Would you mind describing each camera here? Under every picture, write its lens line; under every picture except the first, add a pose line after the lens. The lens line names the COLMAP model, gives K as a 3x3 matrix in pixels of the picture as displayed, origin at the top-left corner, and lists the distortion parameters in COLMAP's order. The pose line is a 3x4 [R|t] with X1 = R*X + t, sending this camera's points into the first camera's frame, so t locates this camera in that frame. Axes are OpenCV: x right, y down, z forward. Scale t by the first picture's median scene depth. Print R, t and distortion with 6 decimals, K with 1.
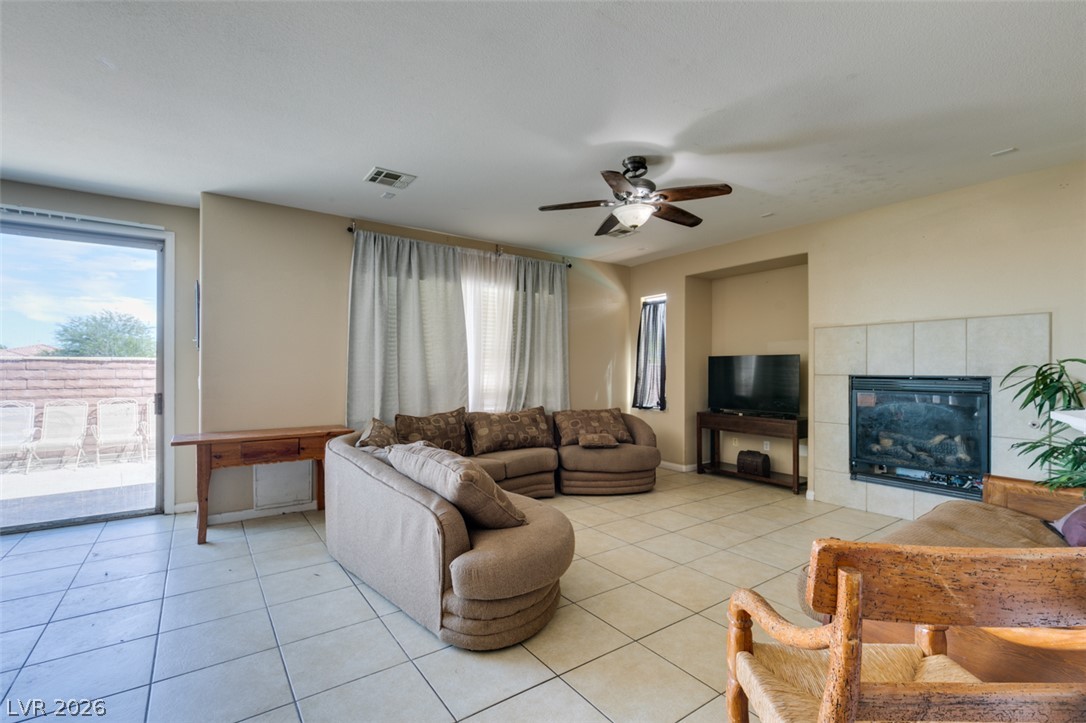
lens RADIAL K [[485.6, 0, 541.8], [0, 485.6, 369.8], [0, 0, 1]] dist [0.001898, -0.000083]
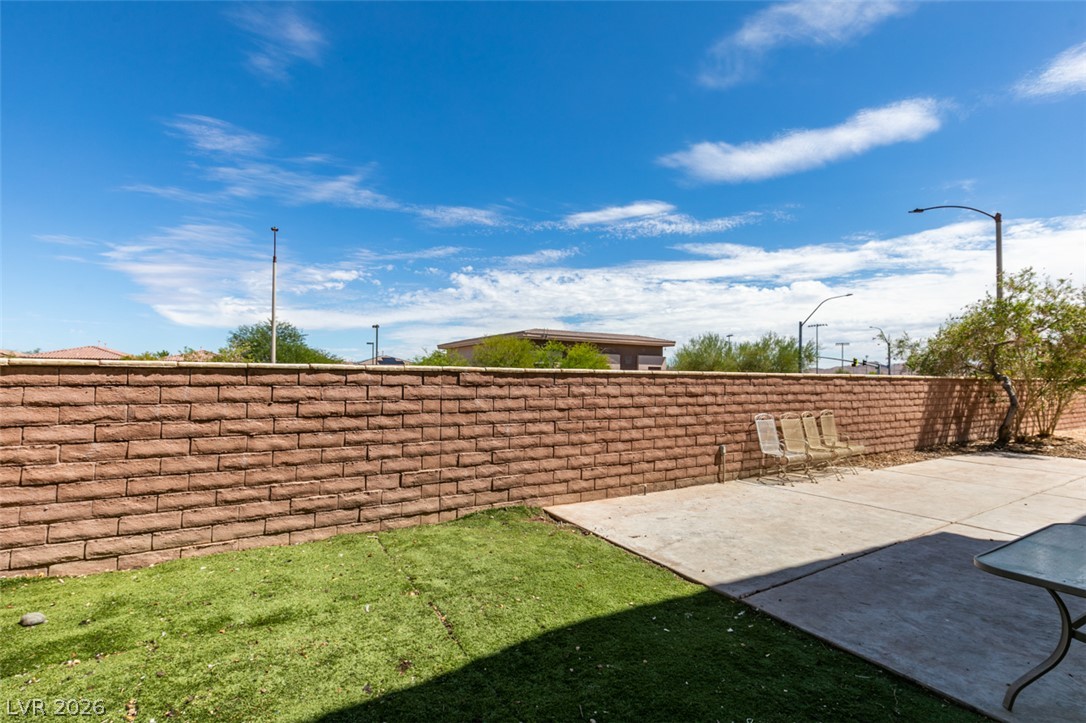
lens RADIAL K [[484.9, 0, 541.1], [0, 484.9, 367.0], [0, 0, 1]] dist [-0.001375, -0.000397]
pose [[0.995471, 0.009072, -0.094627, -2.162160], [-0.010868, 0.999770, -0.018482, -0.022840], [0.094438, 0.019427, 0.995341, -0.192140]]
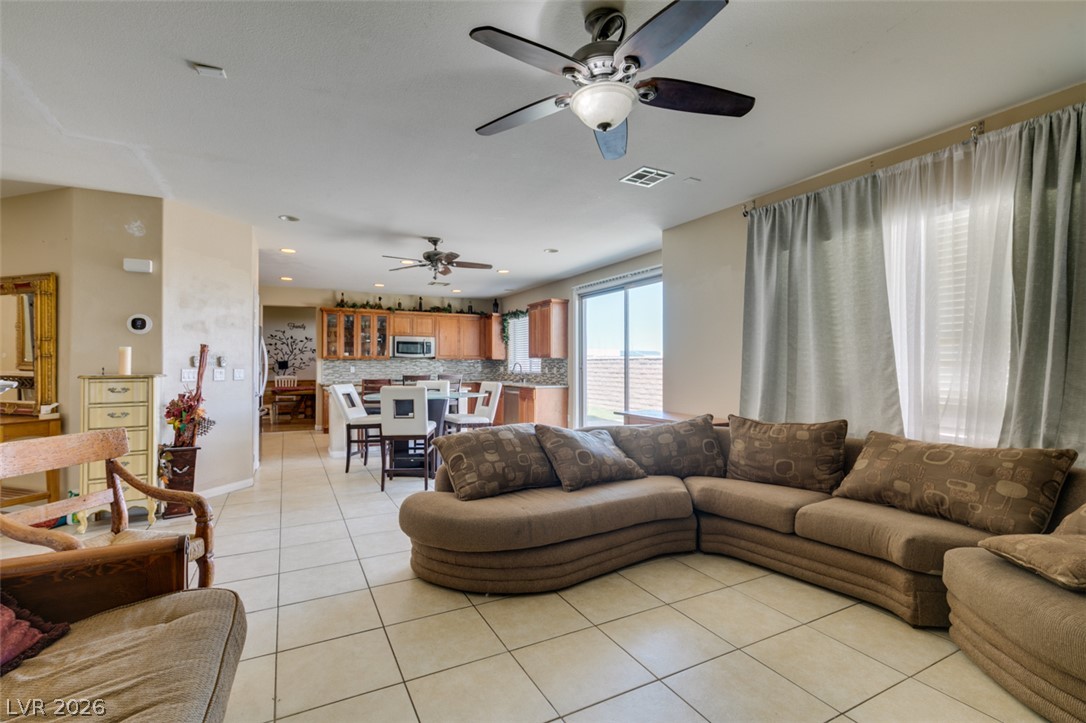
lens RADIAL K [[489.5, 0, 539.1], [0, 489.5, 357.9], [0, 0, 1]] dist [-0.002526, -0.000583]
pose [[-0.139973, -0.013188, -0.990068, 0.538351], [-0.000476, 0.999912, -0.013252, 0.001398], [0.990155, -0.001384, -0.139967, 0.672567]]
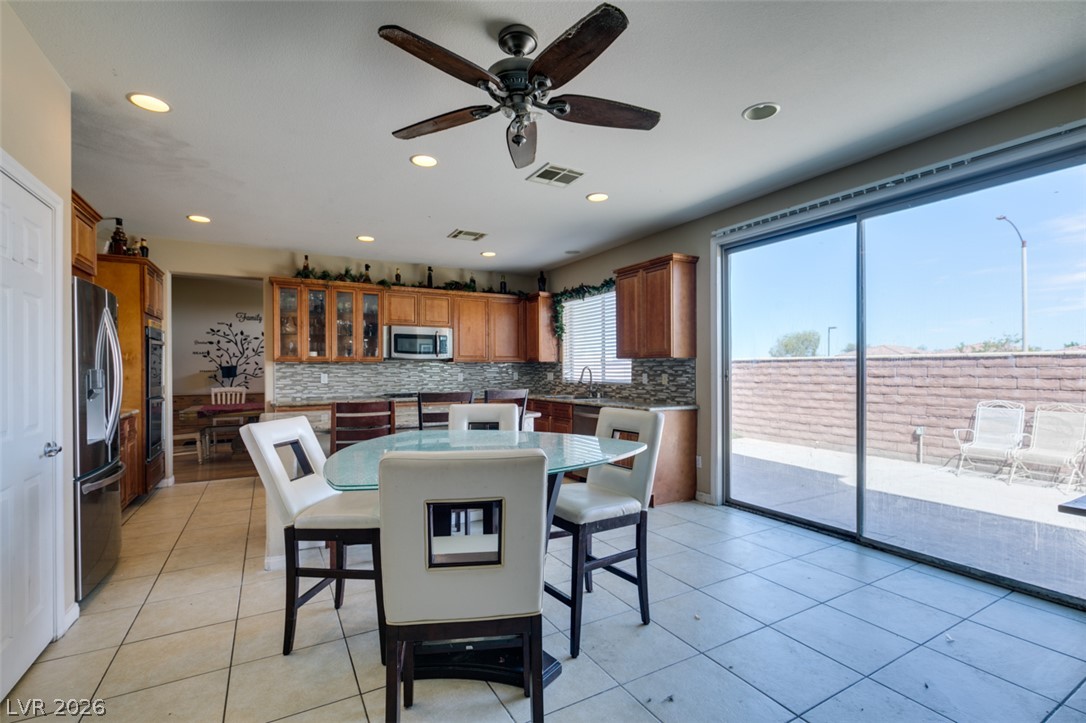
lens RADIAL K [[484.9, 0, 541.1], [0, 484.9, 367.0], [0, 0, 1]] dist [-0.001375, -0.000397]
pose [[-0.107655, -0.003515, -0.994182, -0.126403], [0.003945, 0.999984, -0.003963, 0.000157], [0.994181, -0.004348, -0.107639, 0.341749]]
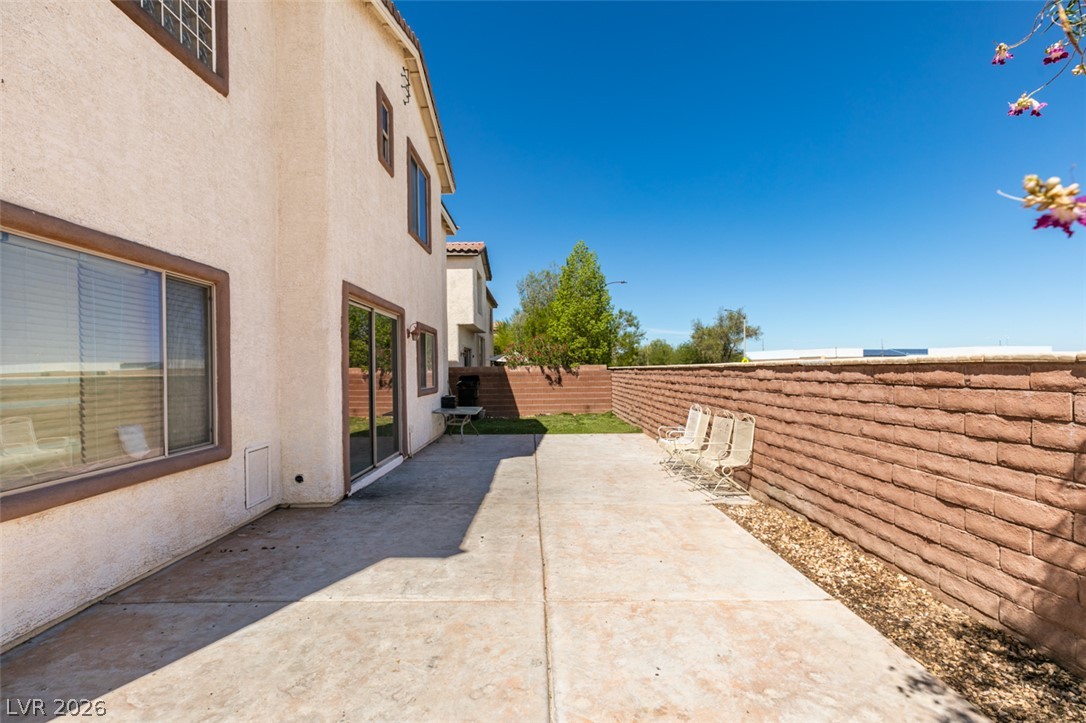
lens RADIAL K [[484.9, 0, 541.1], [0, 484.9, 367.0], [0, 0, 1]] dist [-0.001375, -0.000397]
pose [[-0.574552, 0.004222, -0.818457, 0.016794], [0.015546, 0.999863, -0.005755, -0.030415], [0.818320, -0.016030, -0.574539, 1.951334]]
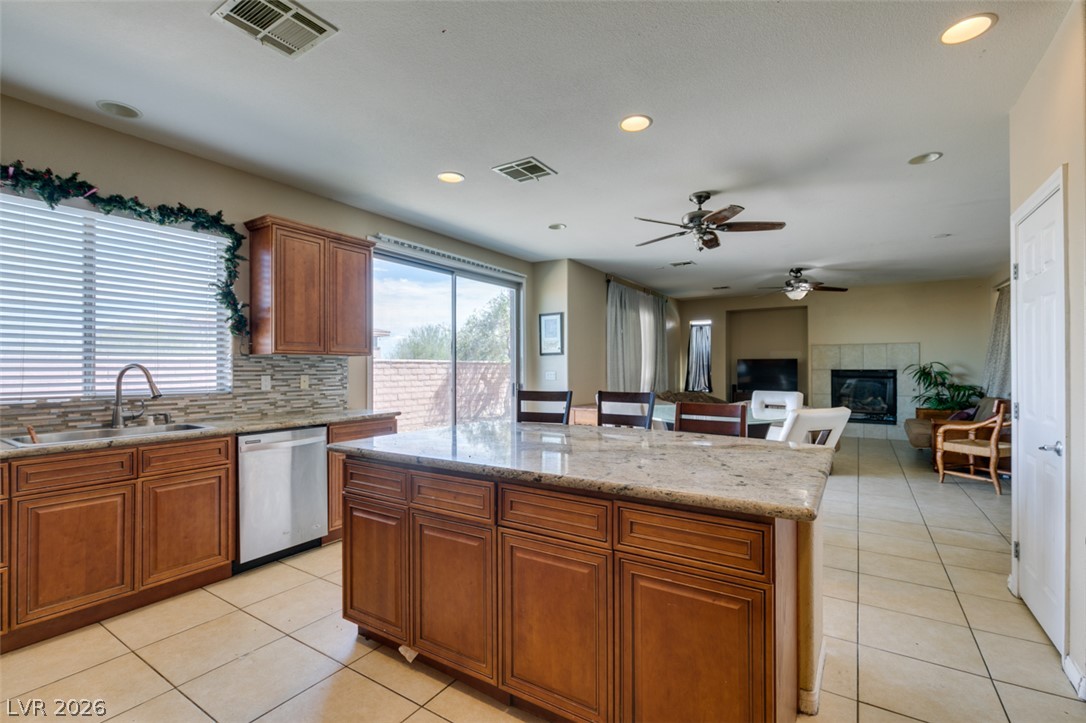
lens RADIAL K [[487.4, 0, 541.1], [0, 487.4, 366.2], [0, 0, 1]] dist [-0.001340, -0.000487]
pose [[0.930631, -0.001730, 0.365954, -1.089781], [0.003500, 0.999985, -0.004173, 0.001224], [-0.365941, 0.005164, 0.930624, -0.383034]]
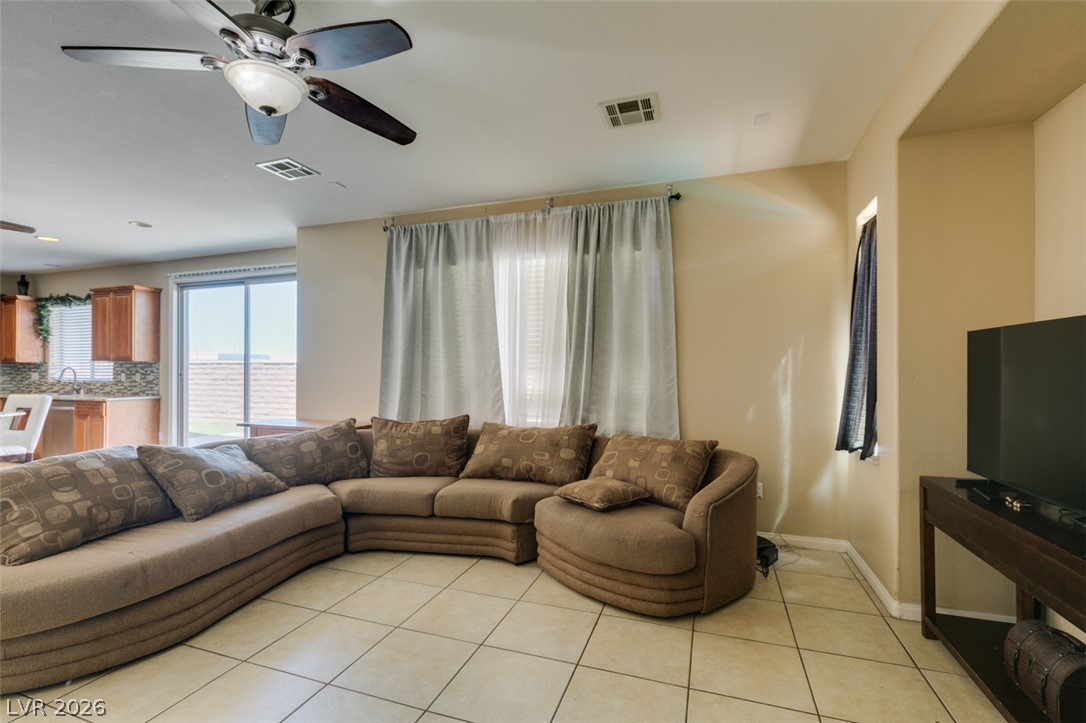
lens RADIAL K [[484.9, 0, 541.1], [0, 484.9, 367.0], [0, 0, 1]] dist [-0.001375, -0.000397]
pose [[0.575274, -0.003953, -0.817951, 0.551765], [0.000261, 0.999989, -0.004649, 0.001012], [0.817961, 0.002460, 0.575269, 0.627973]]
